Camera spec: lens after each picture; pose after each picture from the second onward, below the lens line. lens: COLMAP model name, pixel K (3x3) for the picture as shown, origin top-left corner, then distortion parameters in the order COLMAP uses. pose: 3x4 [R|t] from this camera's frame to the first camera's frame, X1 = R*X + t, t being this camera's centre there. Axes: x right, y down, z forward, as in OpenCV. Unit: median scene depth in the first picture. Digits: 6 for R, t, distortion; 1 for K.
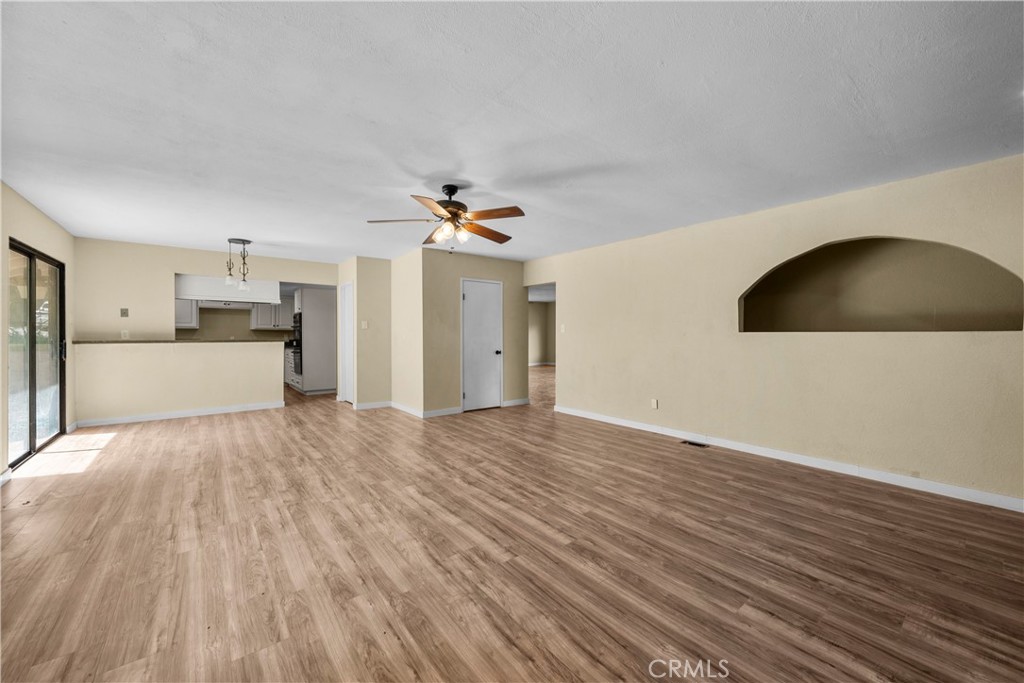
lens RADIAL K [[396.5, 0, 506.1], [0, 396.5, 337.5], [0, 0, 1]] dist [-0.001768, 0.000242]
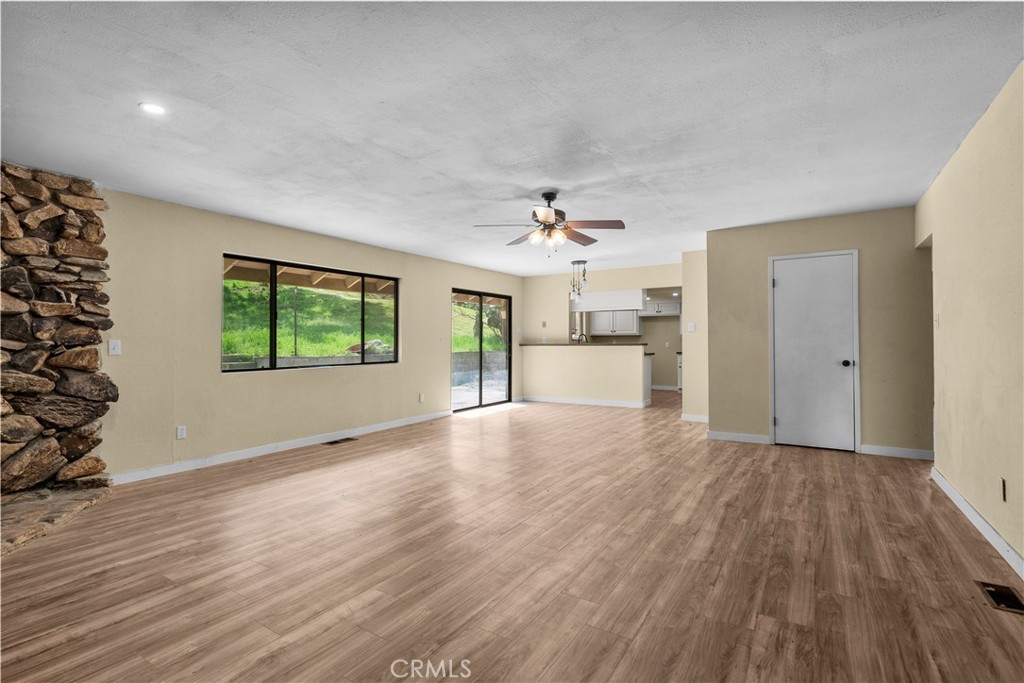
lens RADIAL K [[476.2, 0, 506.3], [0, 476.2, 335.3], [0, 0, 1]] dist [-0.001556, 0.000412]
pose [[0.334056, -0.018111, -0.942379, 0.936232], [-0.003263, 0.999787, -0.020371, 0.018776], [0.942548, 0.009880, 0.333926, 0.441533]]
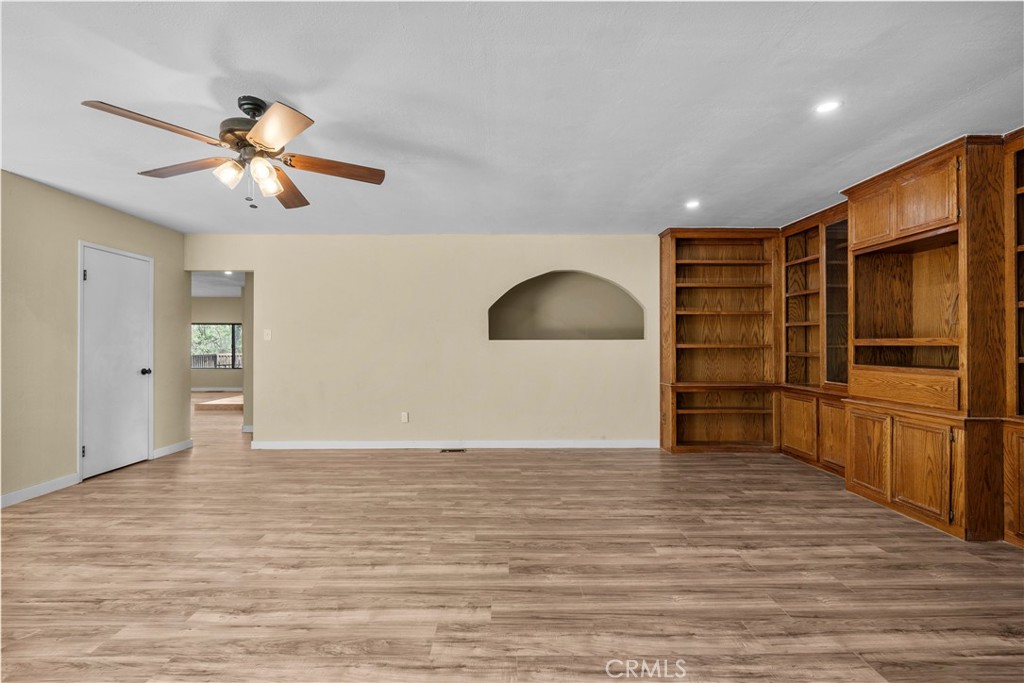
lens RADIAL K [[443.0, 0, 506.2], [0, 443.0, 338.2], [0, 0, 1]] dist [0.002339, -0.000817]
pose [[0.606446, 0.011907, 0.795035, -0.420123], [0.008650, 0.999730, -0.021571, 0.010325], [-0.795077, 0.019959, 0.606179, 0.249034]]
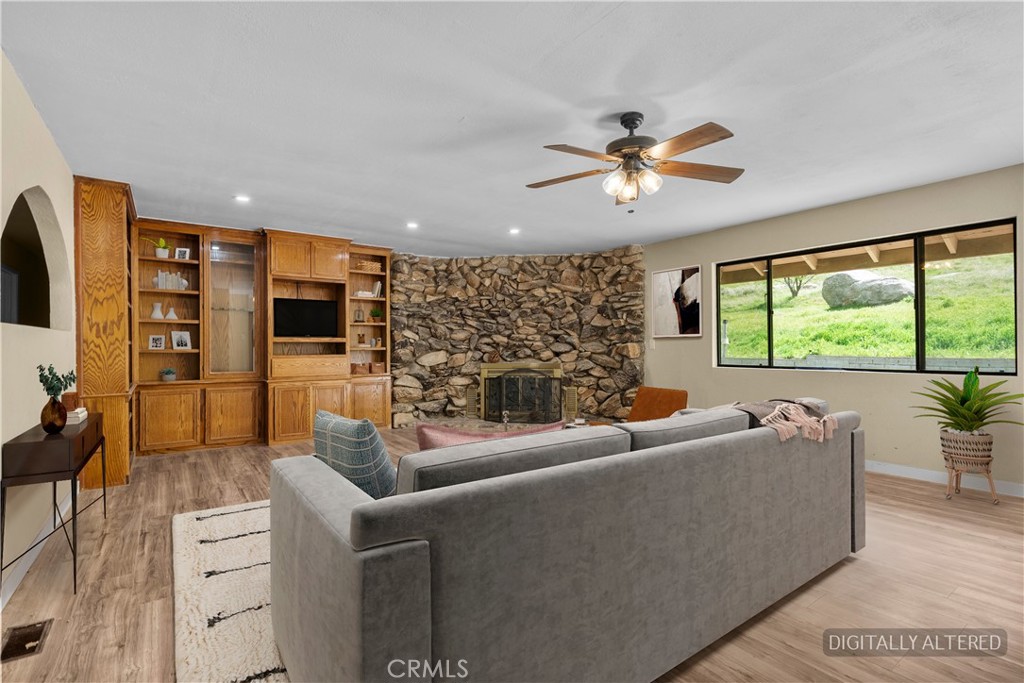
lens RADIAL K [[476.2, 0, 509.7], [0, 476.2, 343.9], [0, 0, 1]] dist [-0.001556, 0.000412]
pose [[-0.999521, 0.004259, 0.030652, 0.041146], [0.004548, 0.999946, 0.009381, 0.007112], [-0.030610, 0.009516, -0.999486, 1.714543]]
